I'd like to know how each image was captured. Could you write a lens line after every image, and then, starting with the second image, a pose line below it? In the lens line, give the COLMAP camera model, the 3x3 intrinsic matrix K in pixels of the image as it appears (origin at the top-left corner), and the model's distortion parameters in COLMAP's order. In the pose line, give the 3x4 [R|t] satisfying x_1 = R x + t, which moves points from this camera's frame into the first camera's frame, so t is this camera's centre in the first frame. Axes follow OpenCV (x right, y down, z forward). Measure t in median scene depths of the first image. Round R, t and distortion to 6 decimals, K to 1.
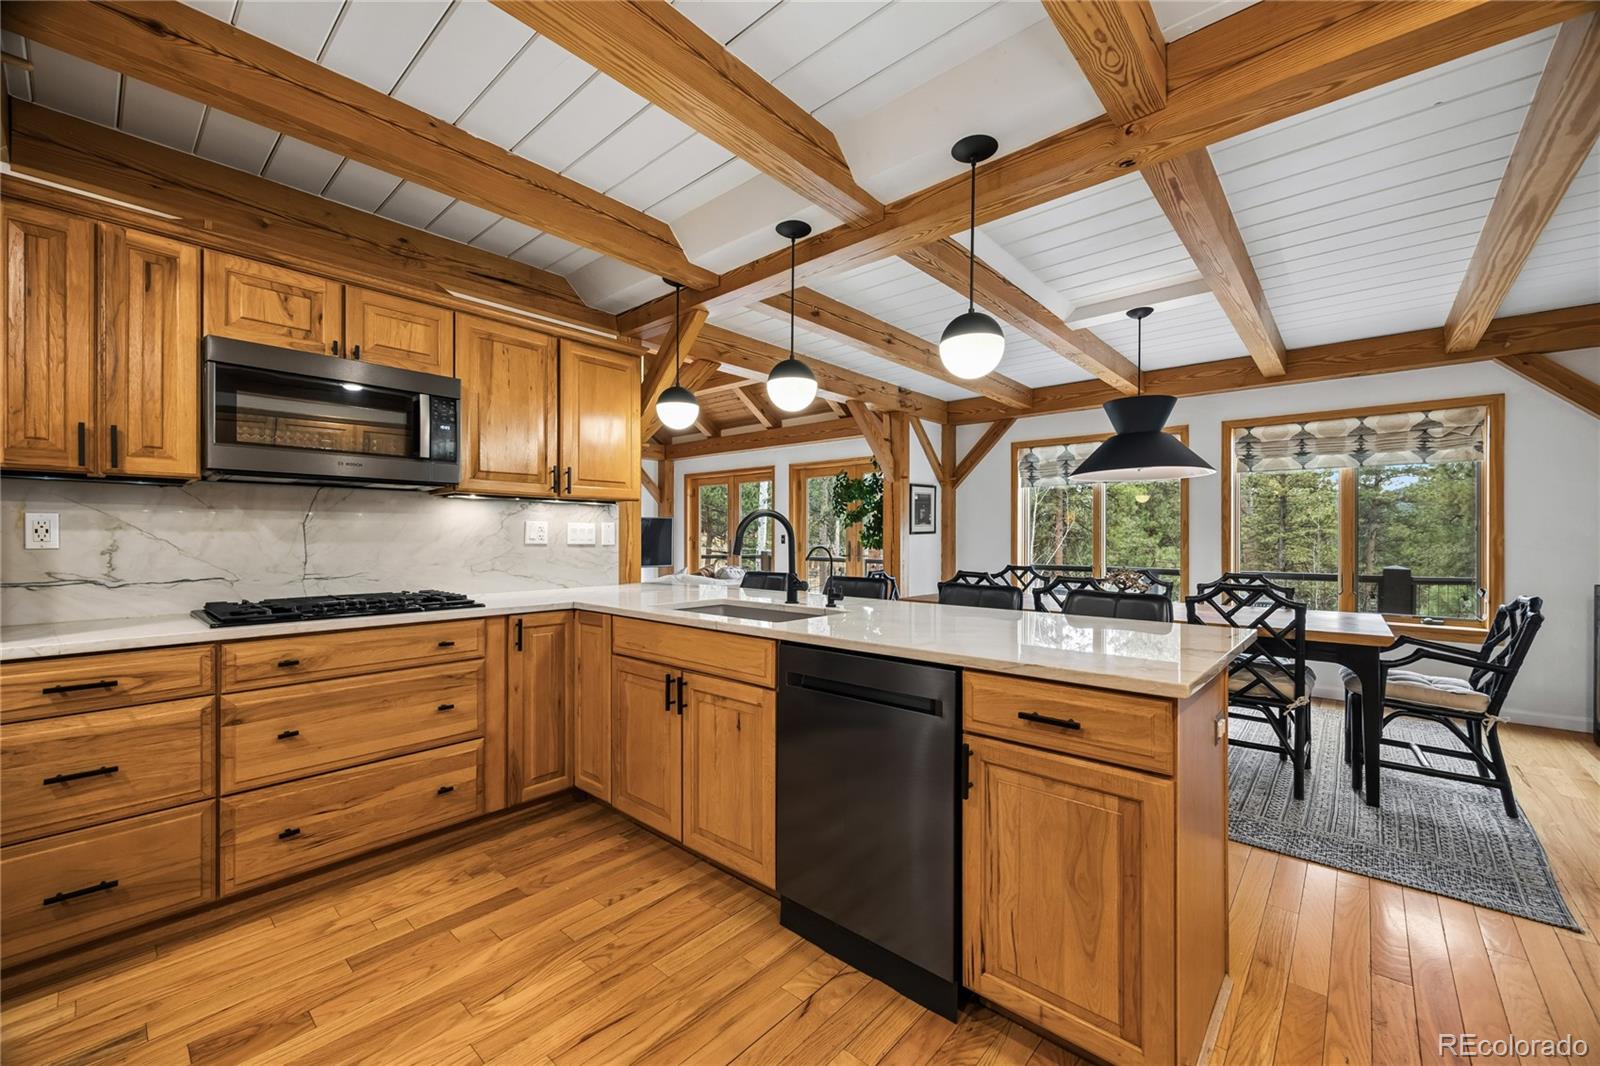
lens RADIAL K [[636.4, 0, 803.0], [0, 636.4, 535.2], [0, 0, 1]] dist [0.005432, -0.000583]
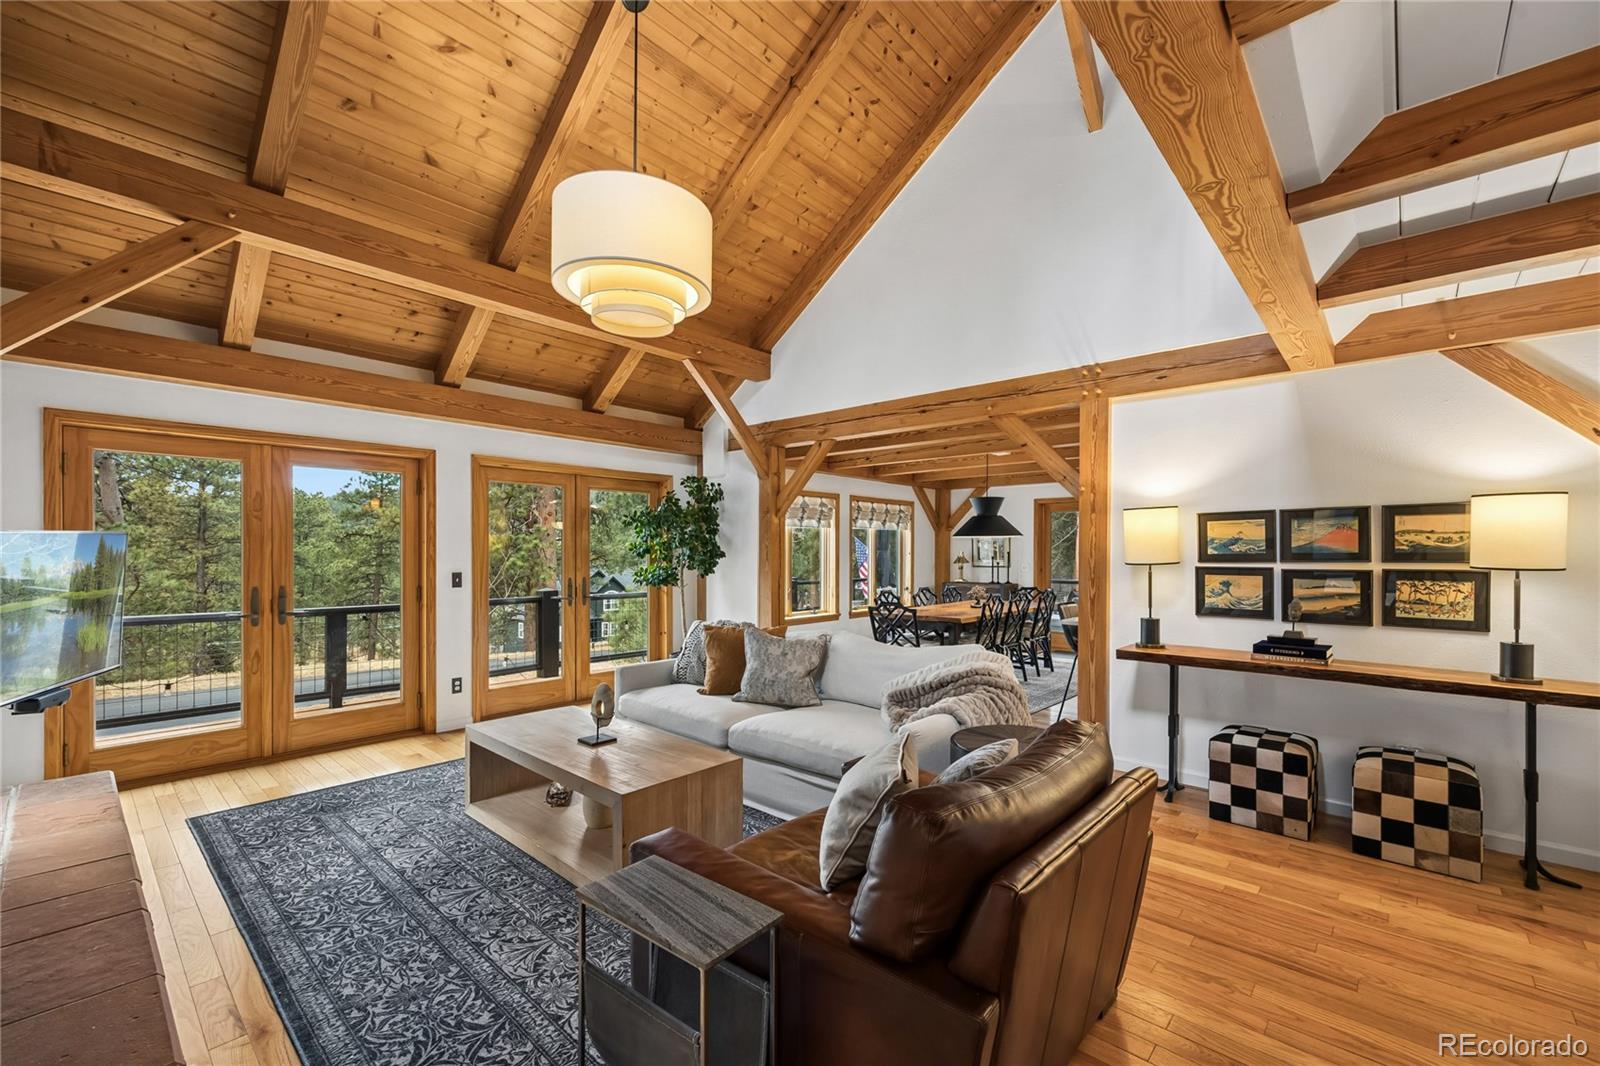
lens RADIAL K [[666.1, 0, 814.3], [0, 666.1, 554.8], [0, 0, 1]] dist [0.010216, 0.000349]
pose [[0.001183, -0.006292, 0.999980, -2.162295], [-0.004590, 0.999970, 0.006298, -0.073584], [-0.999989, -0.004597, 0.001154, 2.245901]]
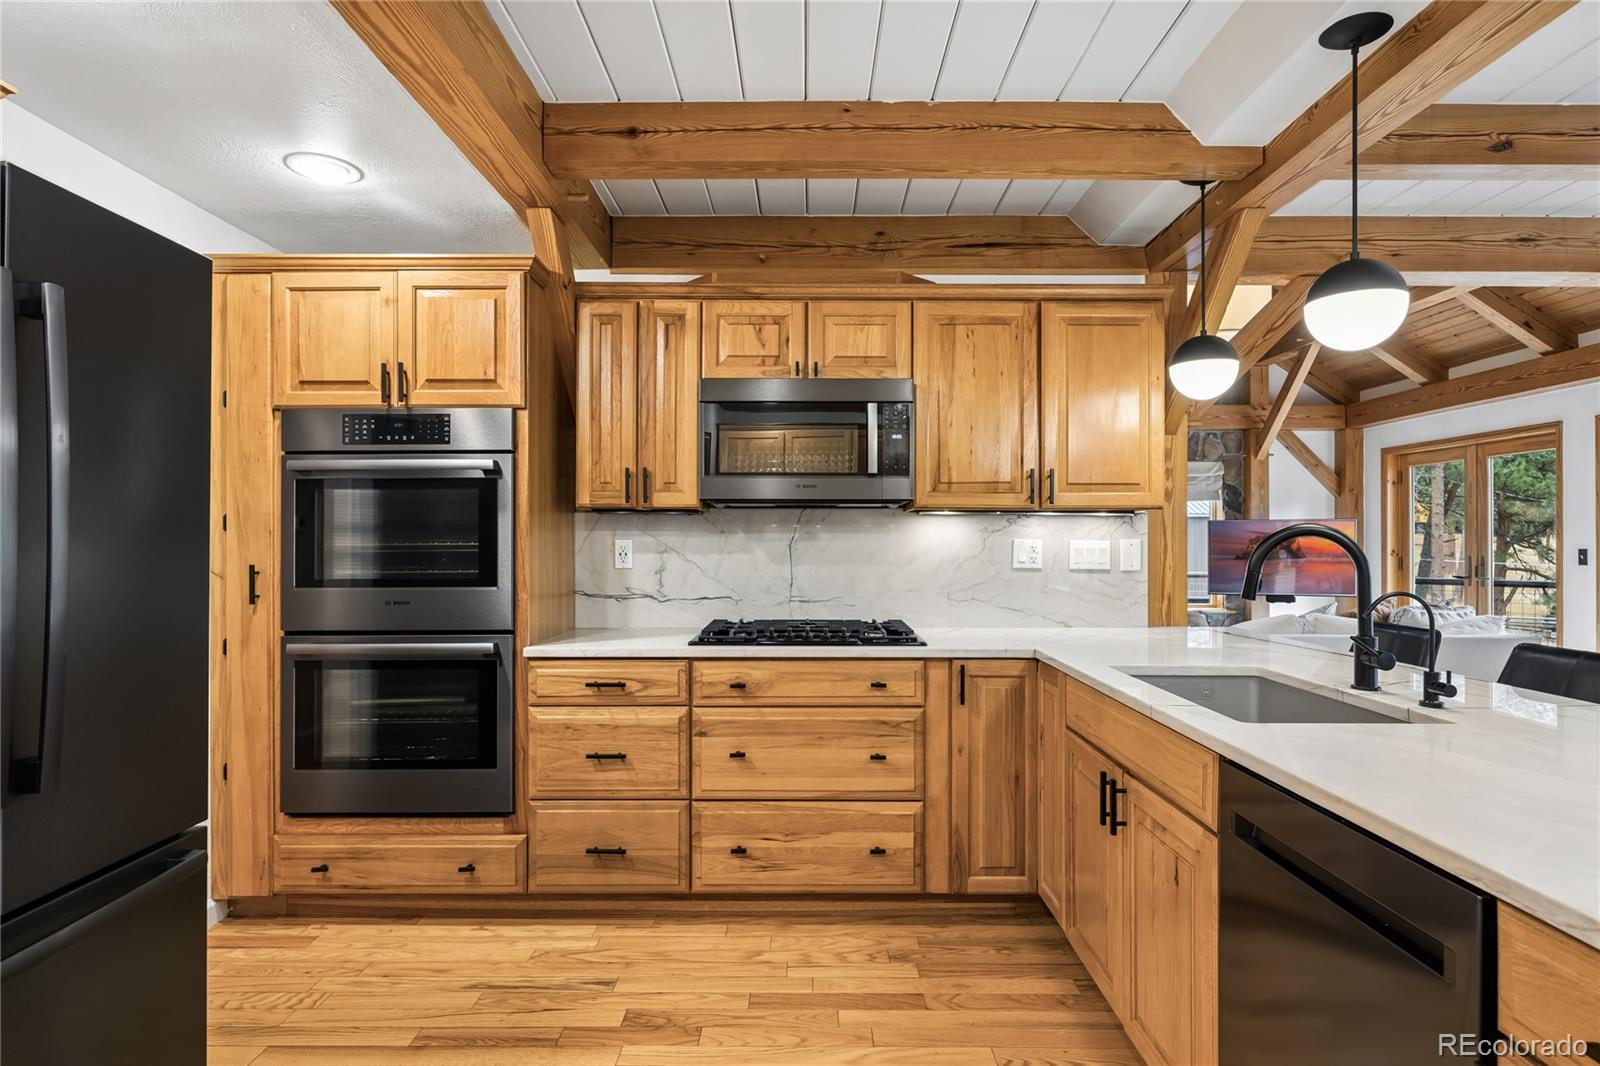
lens RADIAL K [[846.4, 0, 800.0], [0, 846.4, 533.0], [0, 0, 1]] dist [-0.003955, -0.000840]
pose [[0.656791, -0.006332, -0.754046, 0.236335], [0.000622, 0.999969, -0.007855, -0.028546], [0.754073, 0.004690, 0.656774, 0.140899]]
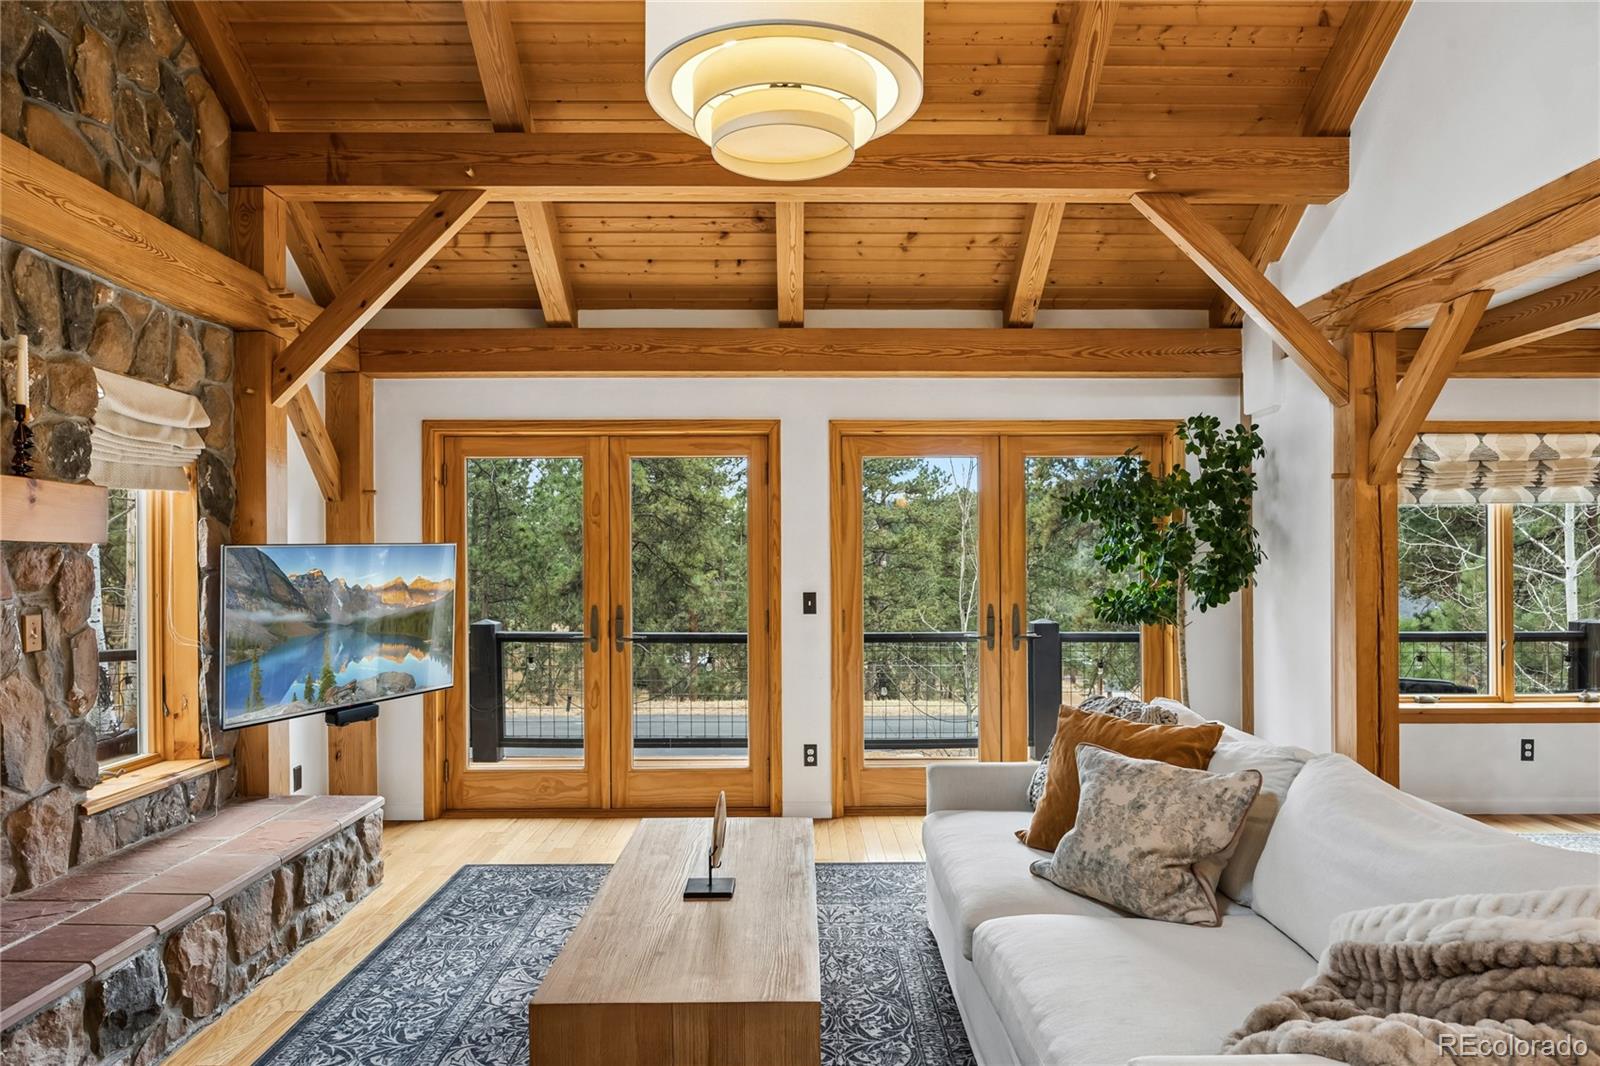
lens RADIAL K [[1002.8, 0, 801.4], [0, 1002.8, 561.5], [0, 0, 1]] dist [-0.003420, 0.000726]
pose [[0.742442, -0.004890, 0.669893, -1.557131], [0.003084, 0.999988, 0.003883, -0.076123], [-0.669904, -0.000817, 0.742448, 1.766704]]
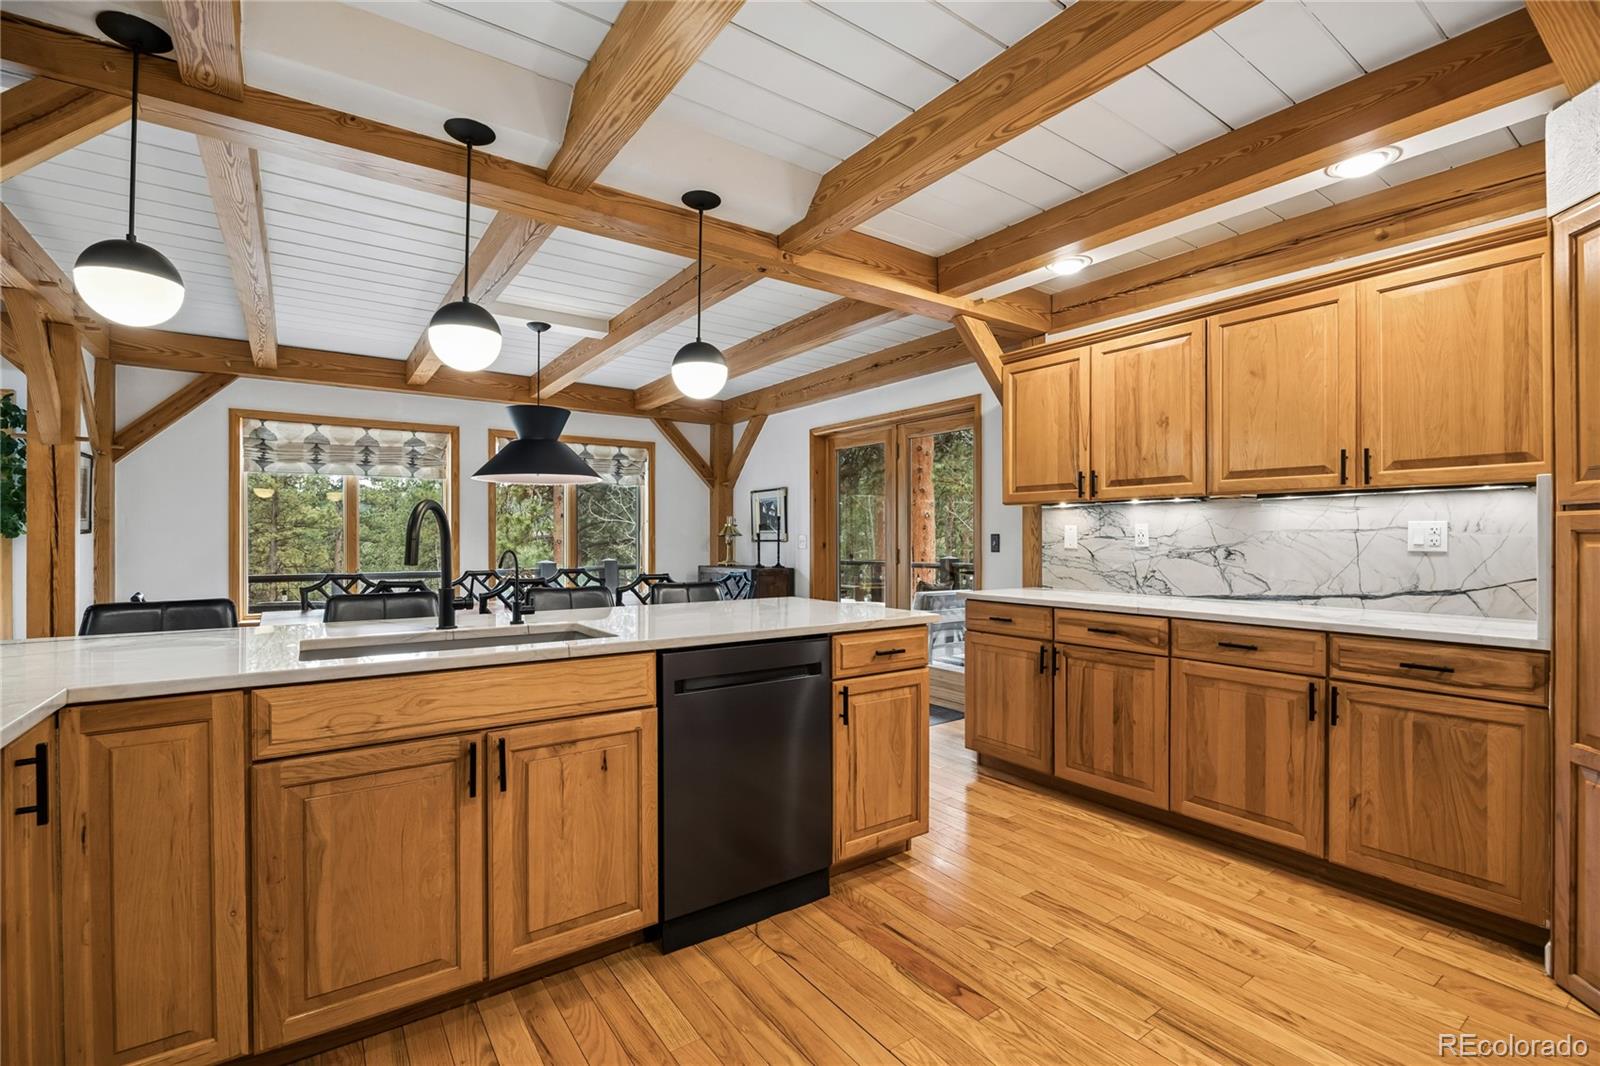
lens RADIAL K [[717.4, 0, 800.0], [0, 717.4, 533.0], [0, 0, 1]] dist [-0.002624, -0.000108]
pose [[0.231761, 0.004079, 0.972764, -0.797960], [-0.001139, 0.999992, -0.003922, -0.000832], [-0.972772, -0.000199, 0.231764, 0.446386]]
